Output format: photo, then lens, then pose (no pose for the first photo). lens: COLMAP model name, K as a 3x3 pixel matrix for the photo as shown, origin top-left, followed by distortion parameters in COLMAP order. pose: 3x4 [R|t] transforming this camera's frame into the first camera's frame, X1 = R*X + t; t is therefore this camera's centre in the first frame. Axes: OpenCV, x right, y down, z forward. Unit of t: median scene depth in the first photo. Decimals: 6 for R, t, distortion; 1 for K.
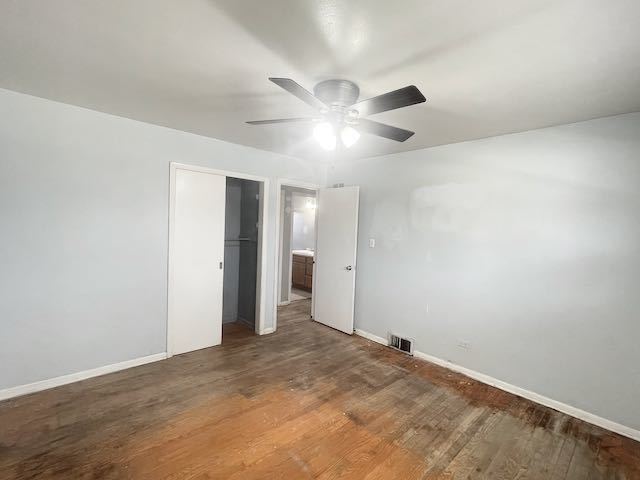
lens RADIAL K [[305.4, 0, 320.0], [0, 305.4, 238.7], [0, 0, 1]] dist [-0.009456, -0.000342]
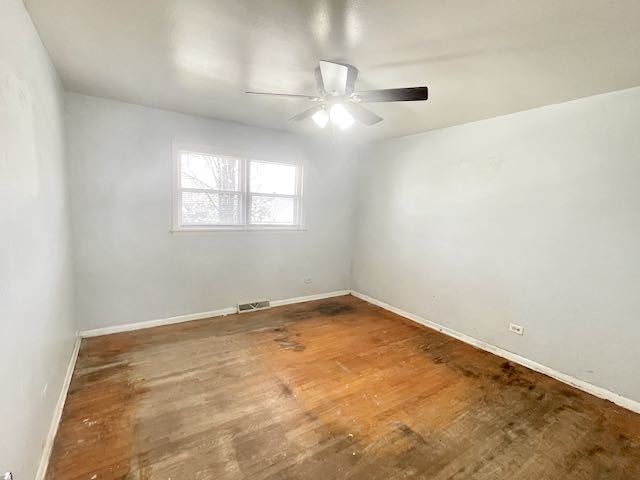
lens RADIAL K [[305.4, 0, 319.6], [0, 305.4, 241.1], [0, 0, 1]] dist [-0.009456, -0.000342]
pose [[-0.984582, -0.098591, 0.144494, -0.085831], [-0.075905, 0.985013, 0.154877, -0.059393], [-0.157598, 0.141521, -0.977310, 1.820967]]
